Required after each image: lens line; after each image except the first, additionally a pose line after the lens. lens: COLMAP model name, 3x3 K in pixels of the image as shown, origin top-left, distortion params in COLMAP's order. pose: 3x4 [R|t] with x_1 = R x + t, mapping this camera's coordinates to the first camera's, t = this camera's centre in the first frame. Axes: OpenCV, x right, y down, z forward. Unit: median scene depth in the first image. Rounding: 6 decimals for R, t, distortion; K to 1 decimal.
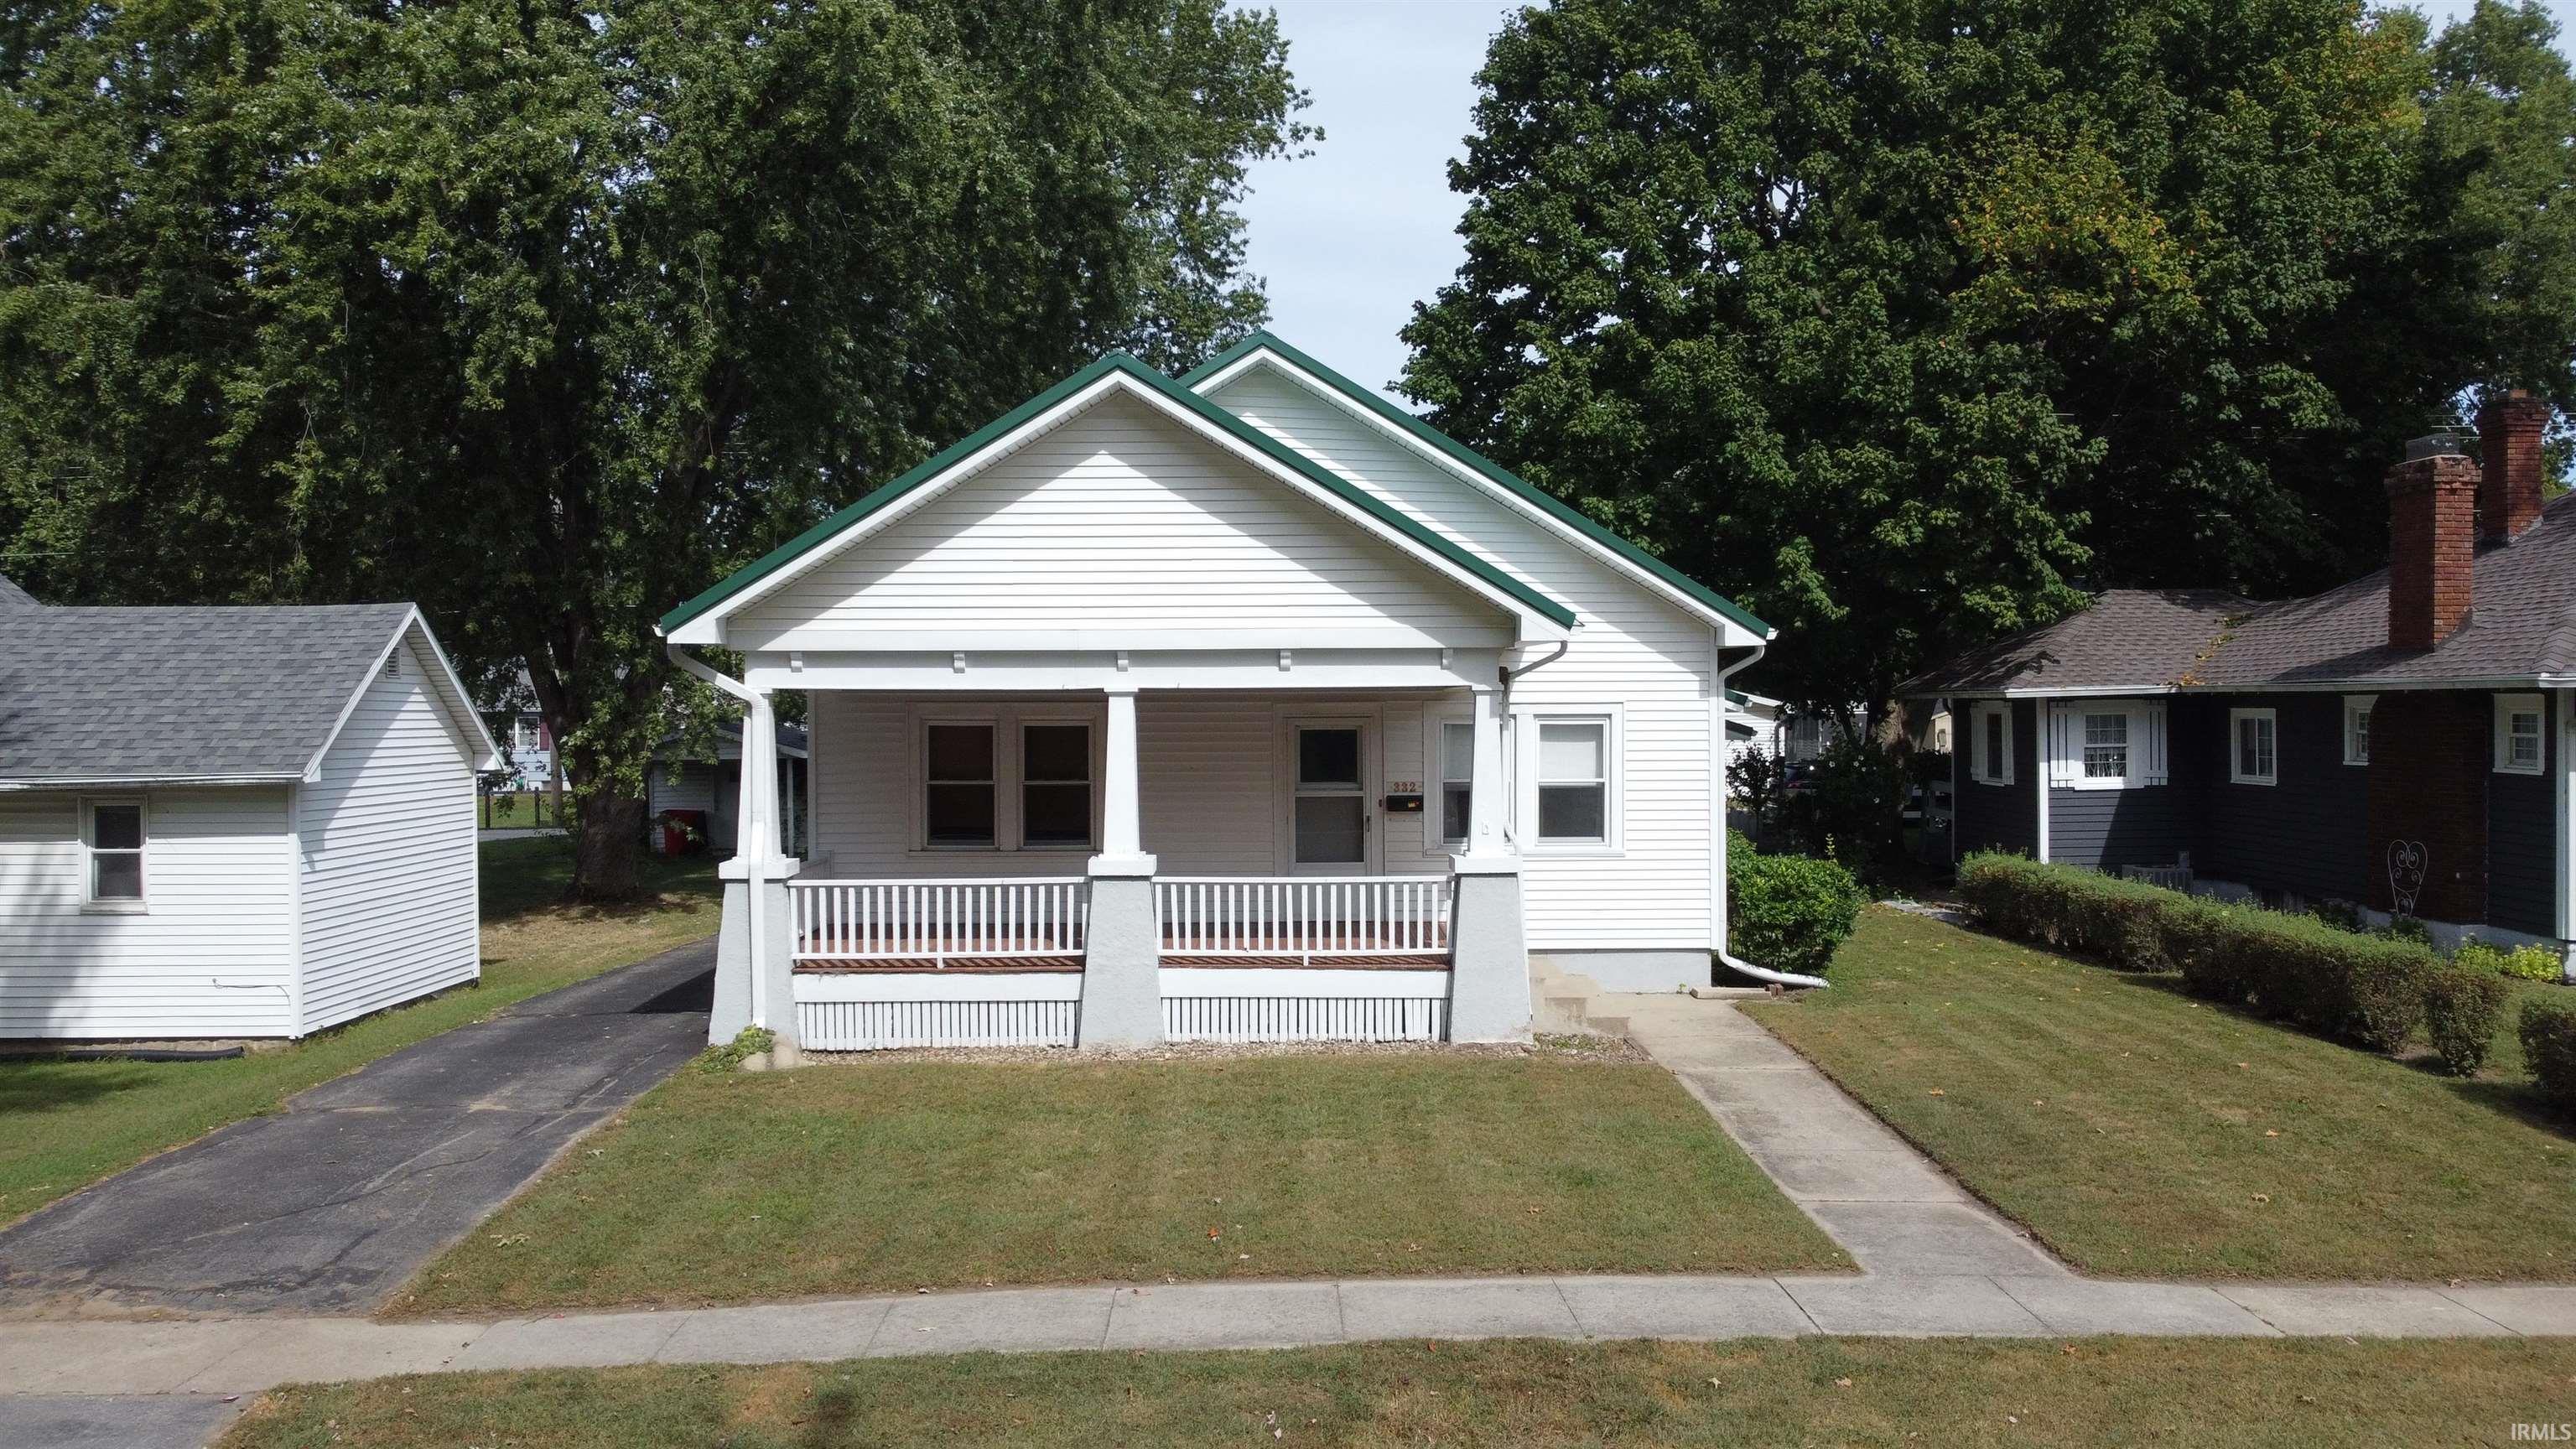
lens RADIAL K [[1947.0, 0, 1286.7], [0, 1947.0, 716.0], [0, 0, 1]] dist [0.002827, -0.004754]
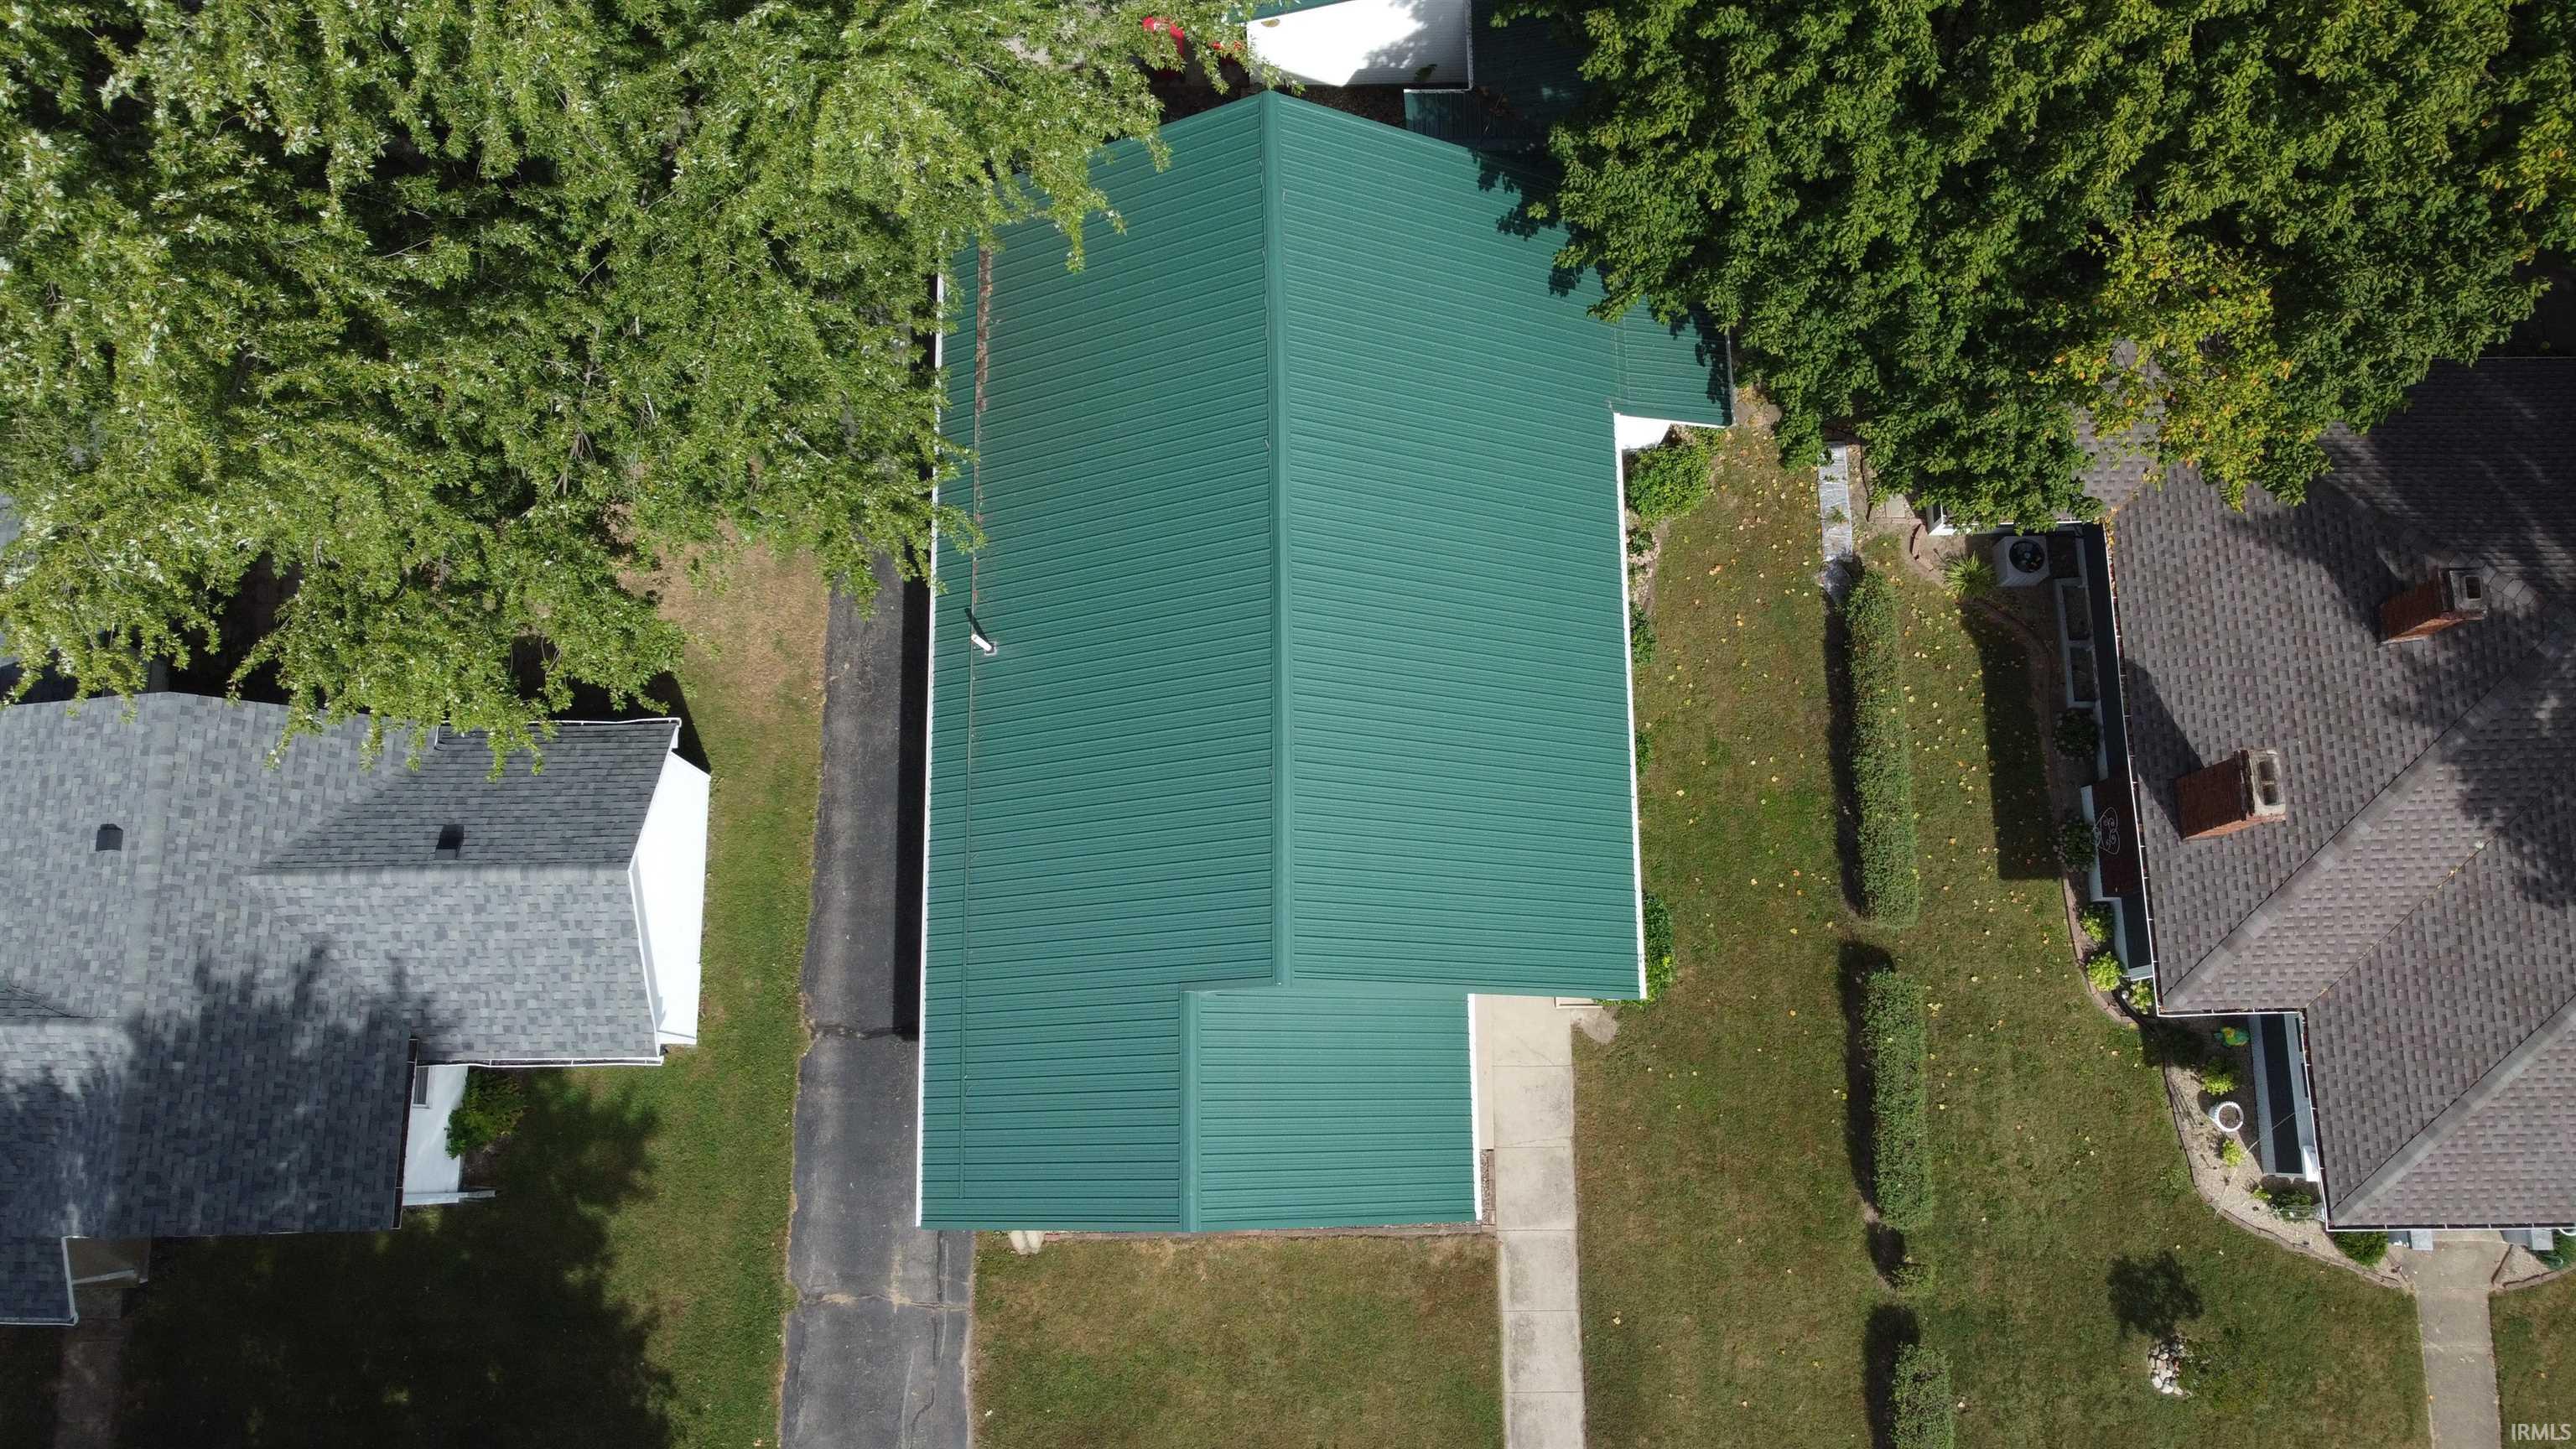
lens RADIAL K [[1947.0, 0, 1293.2], [0, 1947.0, 728.1], [0, 0, 1]] dist [0.002827, -0.004754]
pose [[0.999996, -0.000450, 0.002728, -0.008316], [-0.002566, 0.216836, 0.976205, -1.505156], [-0.001031, -0.976208, 0.216834, 0.906611]]
